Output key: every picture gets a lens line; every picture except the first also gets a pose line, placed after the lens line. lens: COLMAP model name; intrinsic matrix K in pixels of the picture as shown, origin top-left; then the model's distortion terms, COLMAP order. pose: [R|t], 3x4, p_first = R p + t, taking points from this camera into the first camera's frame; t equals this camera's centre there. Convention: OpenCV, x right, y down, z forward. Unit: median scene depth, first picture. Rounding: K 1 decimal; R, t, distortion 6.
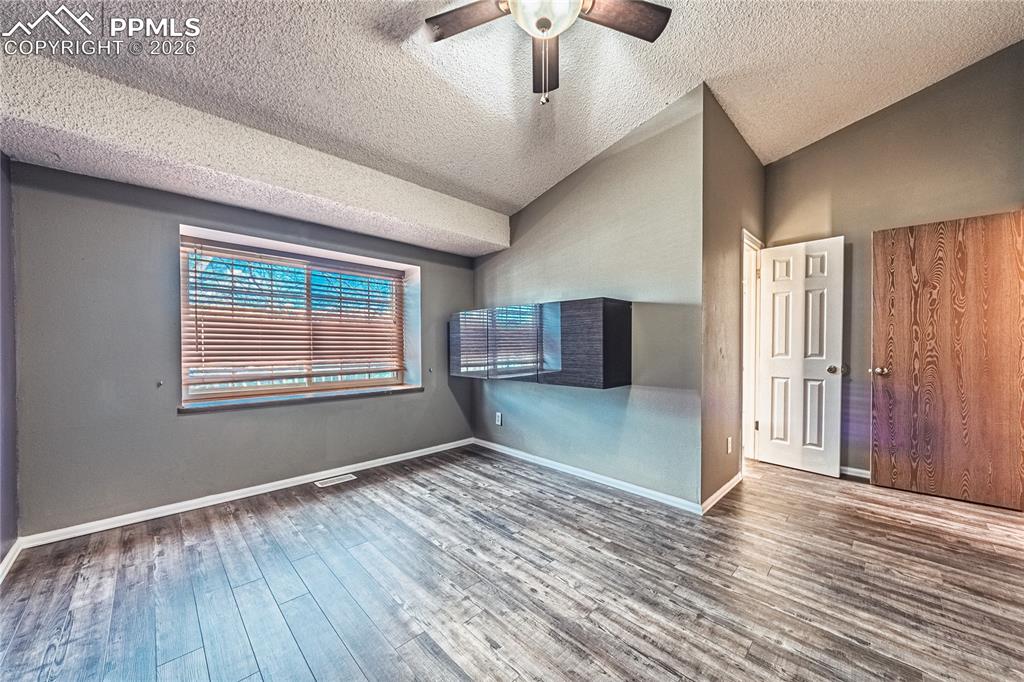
lens RADIAL K [[372.5, 0, 515.2], [0, 372.5, 346.5], [0, 0, 1]] dist [0.000030, -0.000487]
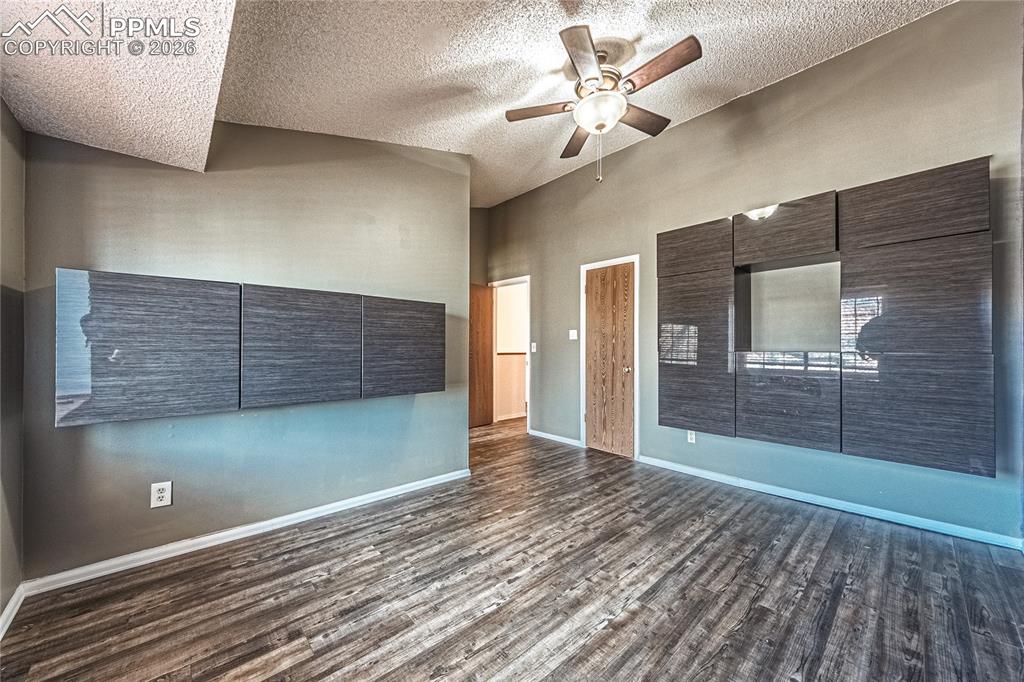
lens RADIAL K [[372.5, 0, 515.2], [0, 372.5, 346.5], [0, 0, 1]] dist [0.000030, -0.000487]
pose [[0.042245, -0.001011, 0.999107, -0.851082], [0.004283, 0.999990, 0.000831, -0.011317], [-0.999098, 0.004244, 0.042249, 0.800009]]
